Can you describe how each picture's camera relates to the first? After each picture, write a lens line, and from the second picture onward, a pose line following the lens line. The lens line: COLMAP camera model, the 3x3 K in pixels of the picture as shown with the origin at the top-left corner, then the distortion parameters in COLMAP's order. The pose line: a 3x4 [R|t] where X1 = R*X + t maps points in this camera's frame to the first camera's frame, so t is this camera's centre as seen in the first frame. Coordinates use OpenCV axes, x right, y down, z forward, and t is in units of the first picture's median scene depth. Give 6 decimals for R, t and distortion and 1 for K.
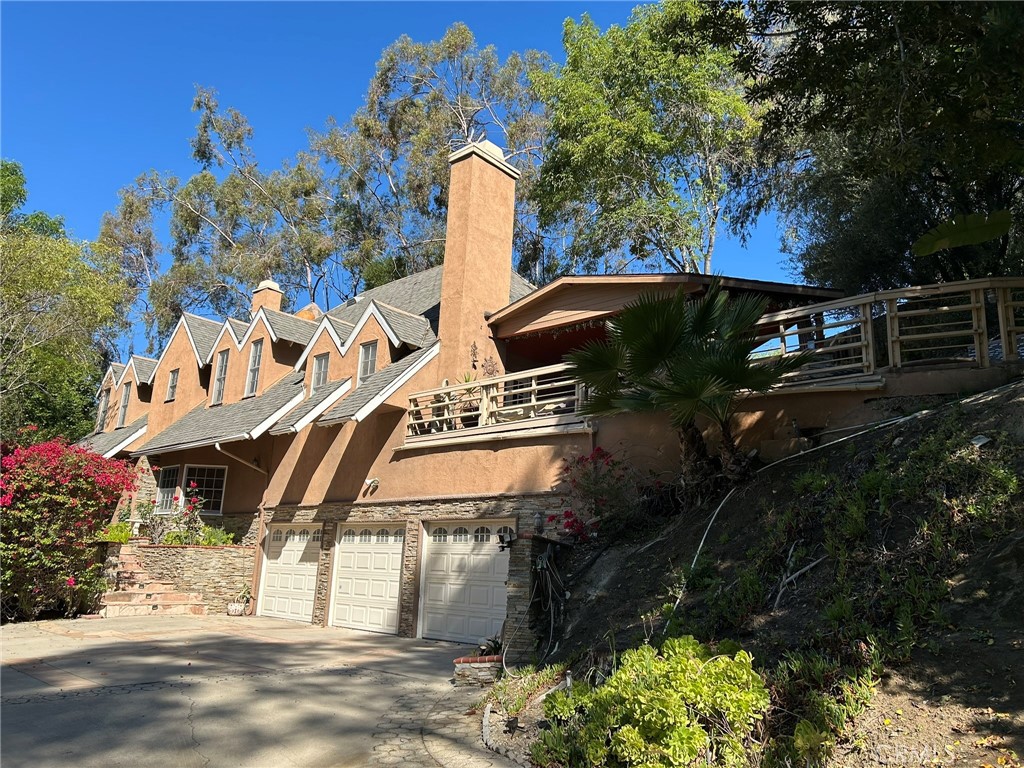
lens RADIAL K [[761.3, 0, 507.6], [0, 761.3, 382.3], [0, 0, 1]] dist [0.028530, -0.037847]
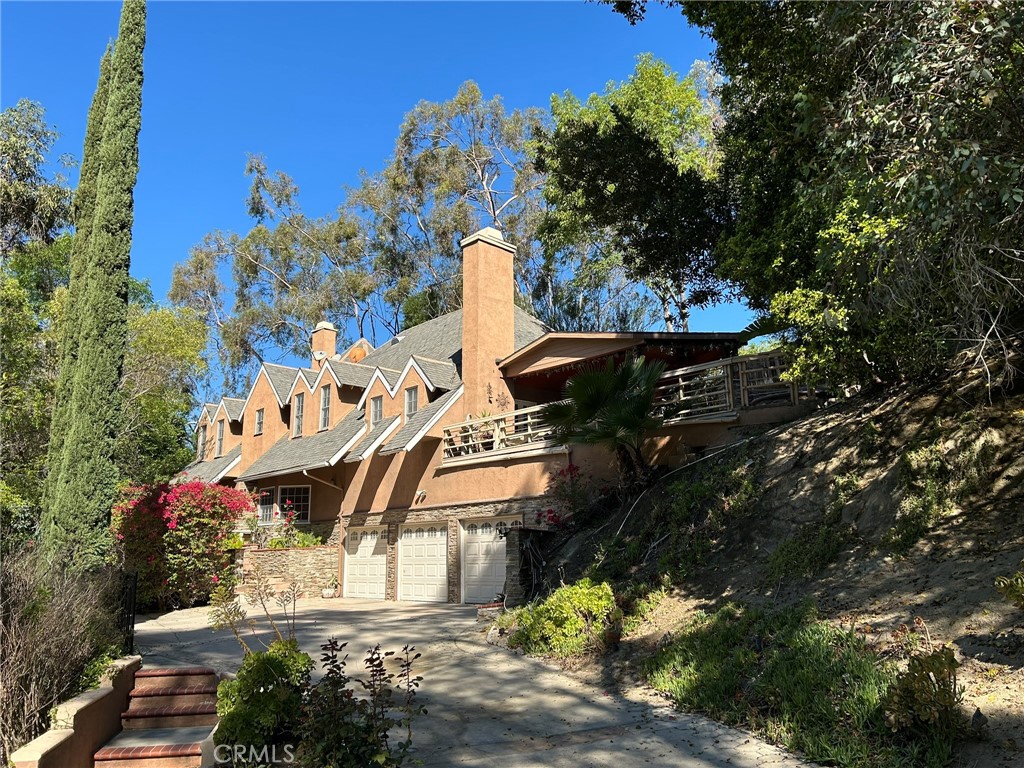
lens RADIAL K [[761.3, 0, 514.3], [0, 761.3, 384.2], [0, 0, 1]] dist [0.028530, -0.037847]
pose [[0.995908, -0.073760, -0.052216, 0.070379], [0.074887, 0.996992, 0.019964, -0.075051], [0.050586, -0.023793, 0.998436, -0.332957]]
